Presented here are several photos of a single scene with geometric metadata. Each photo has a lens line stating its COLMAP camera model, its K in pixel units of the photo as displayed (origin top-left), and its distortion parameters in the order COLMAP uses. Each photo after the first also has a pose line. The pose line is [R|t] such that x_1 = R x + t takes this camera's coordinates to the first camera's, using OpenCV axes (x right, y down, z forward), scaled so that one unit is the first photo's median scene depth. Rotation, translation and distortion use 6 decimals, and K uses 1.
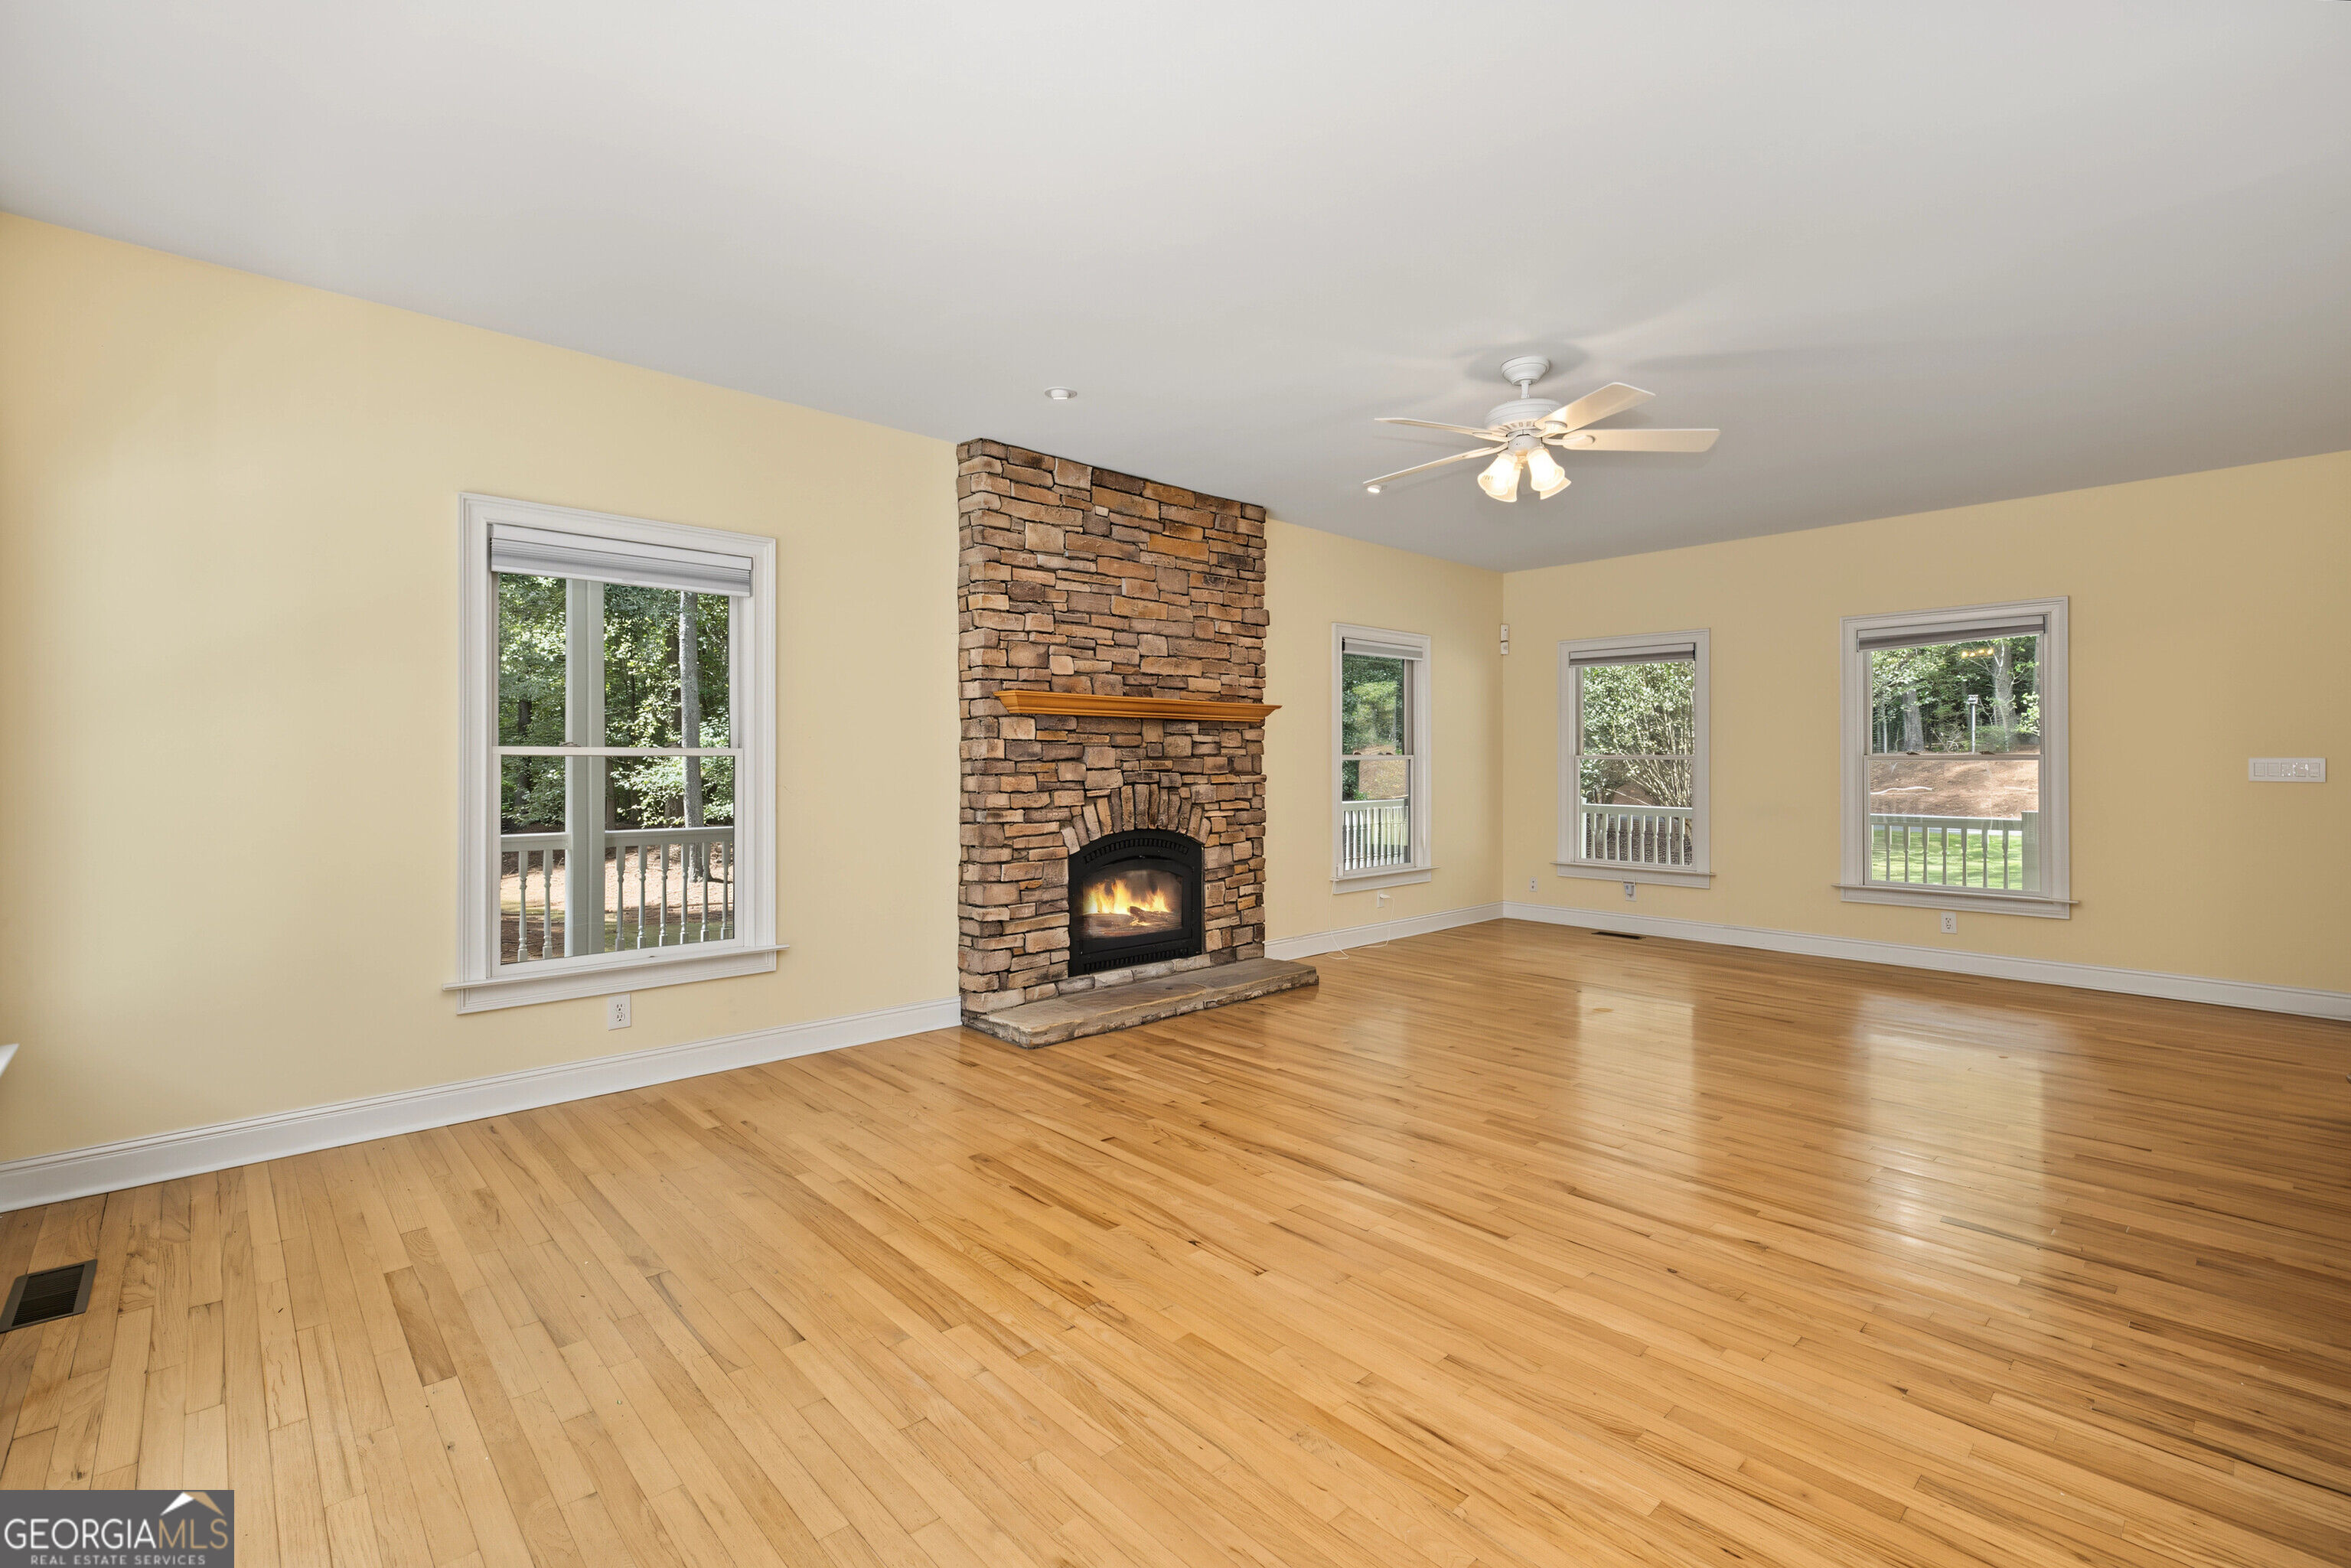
lens RADIAL K [[1010.3, 0, 1171.2], [0, 1010.3, 768.4], [0, 0, 1]] dist [0.001089, -0.000501]
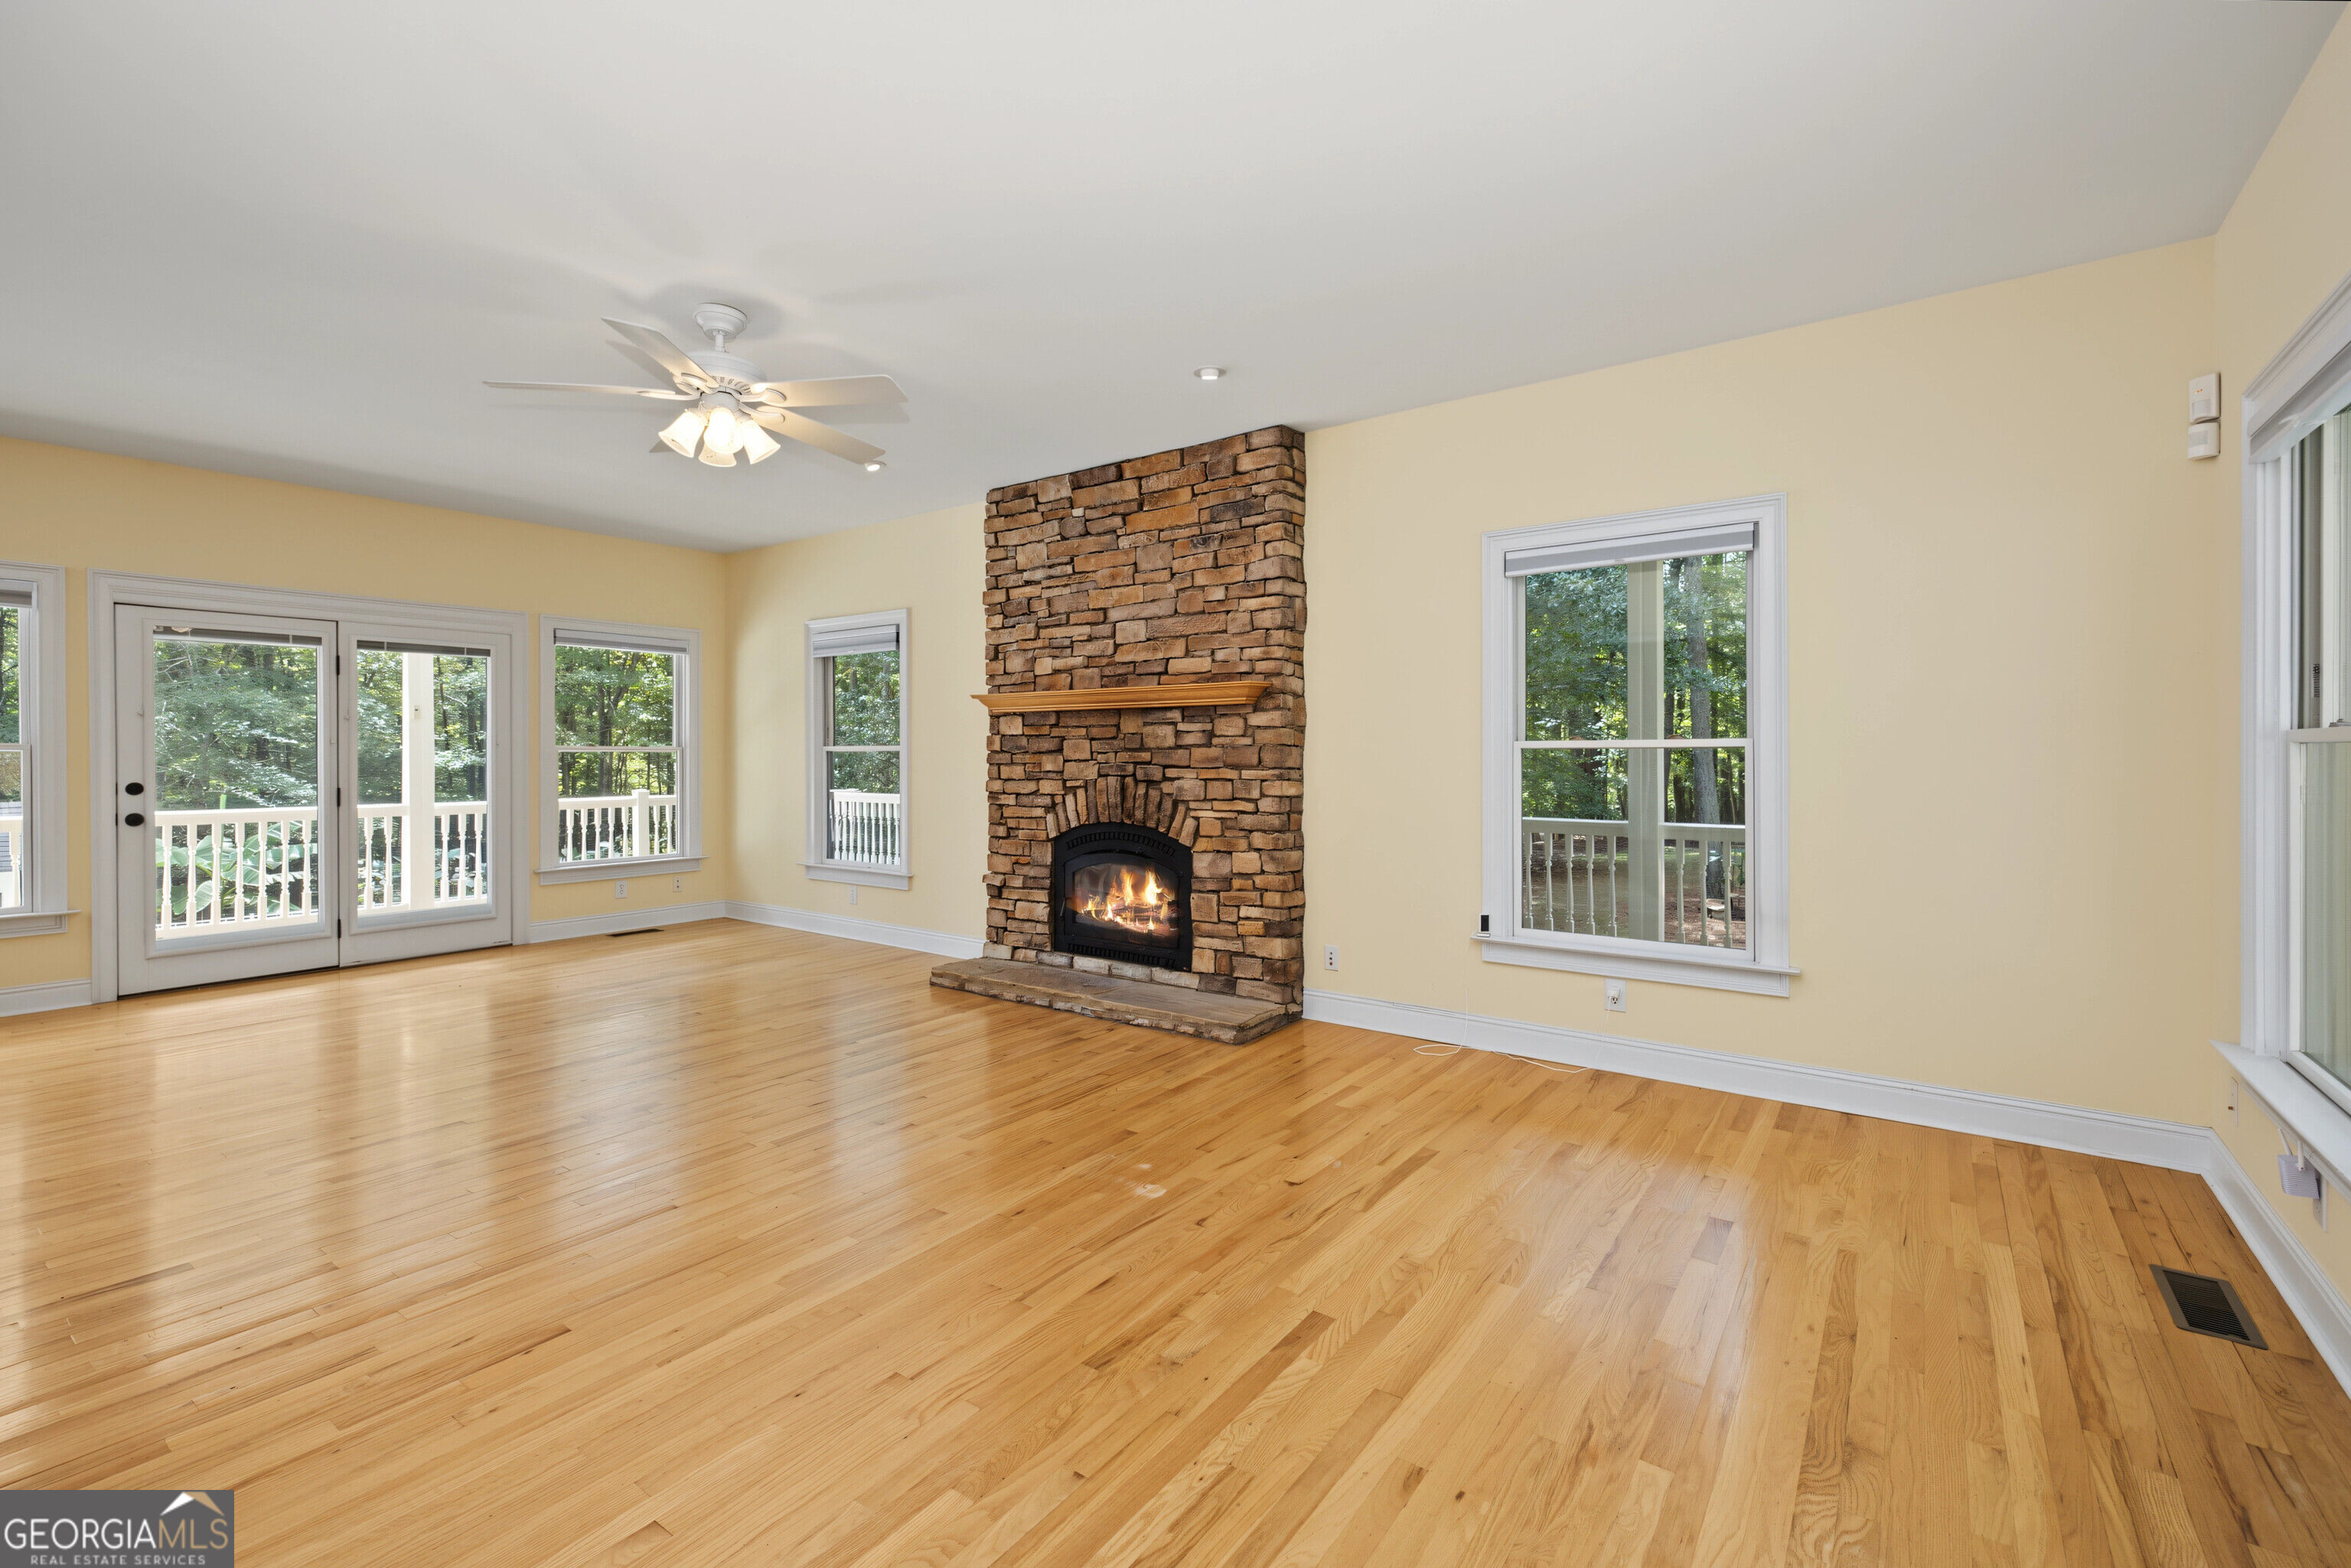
lens RADIAL K [[1010.3, 0, 1171.2], [0, 1010.3, 768.4], [0, 0, 1]] dist [0.001089, -0.000501]
pose [[0.201318, 0.012286, -0.979449, 0.958477], [-0.005416, 0.999920, 0.011429, -0.003715], [0.979511, 0.003004, 0.201368, 0.873637]]
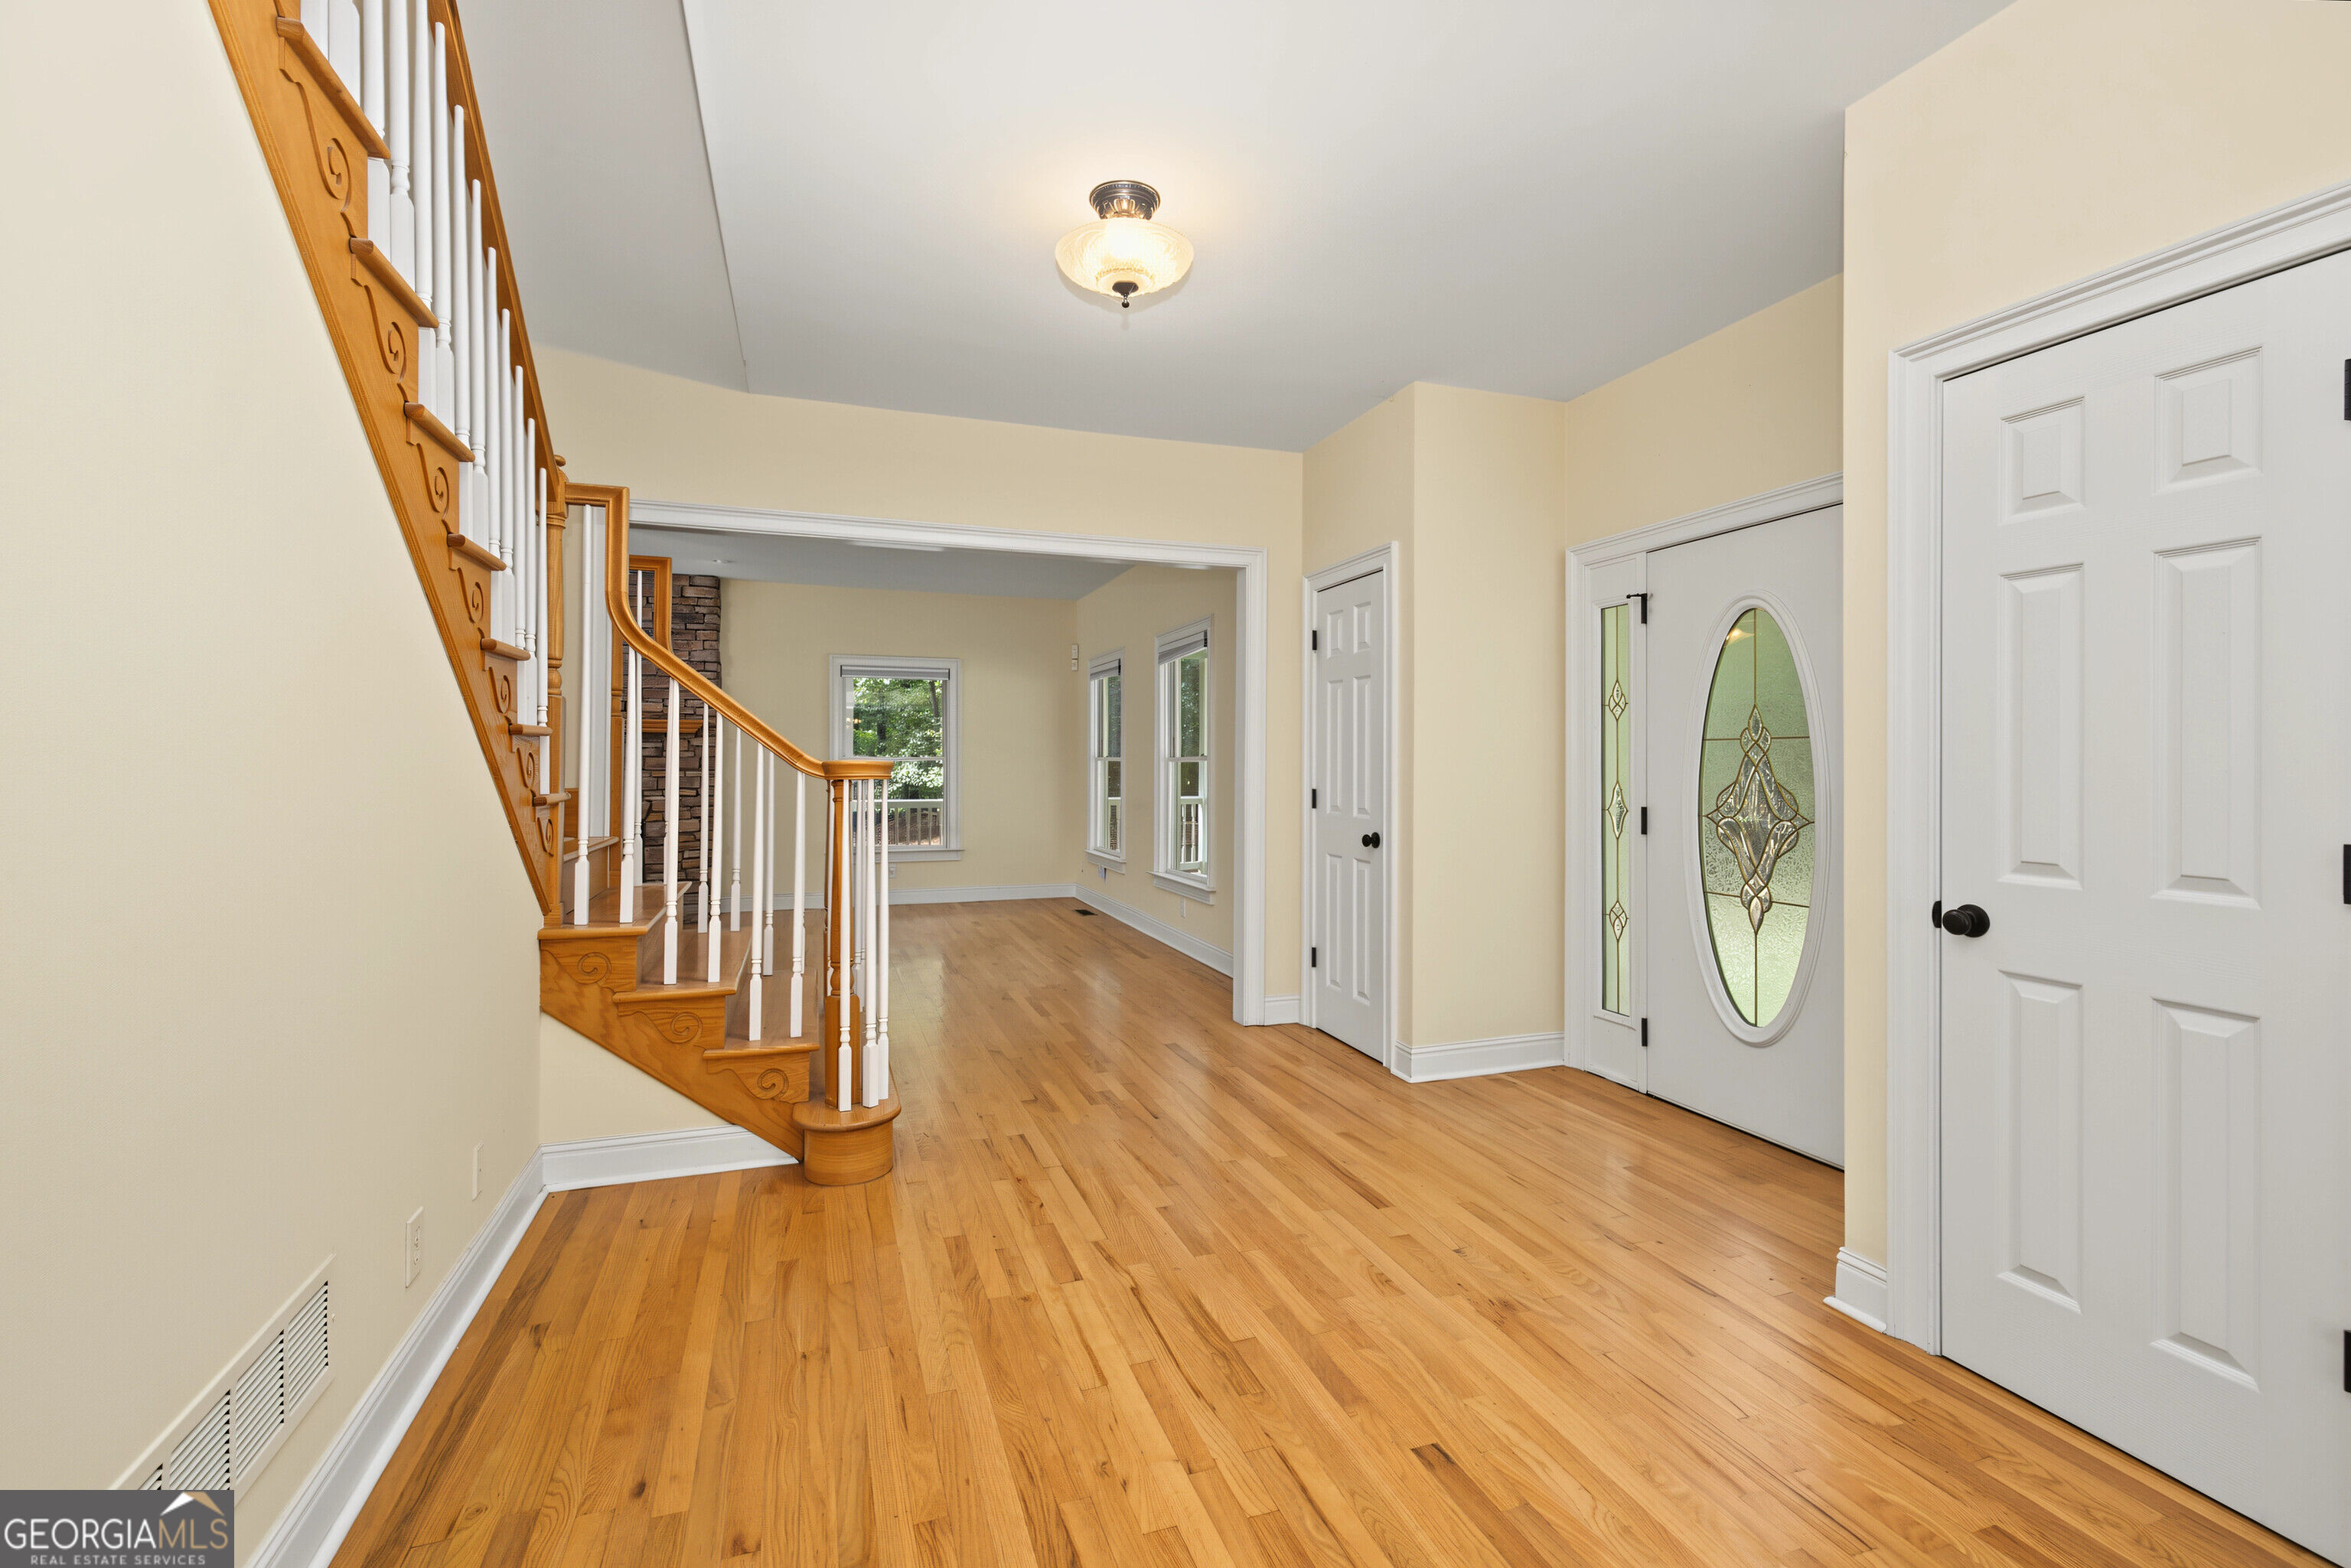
lens RADIAL K [[1010.3, 0, 1171.2], [0, 1010.3, 768.4], [0, 0, 1]] dist [0.001089, -0.000501]
pose [[0.924064, 0.006660, -0.382179, 1.367382], [-0.005760, 0.999977, 0.003499, -0.005540], [0.382193, -0.001032, 0.924082, -0.040022]]
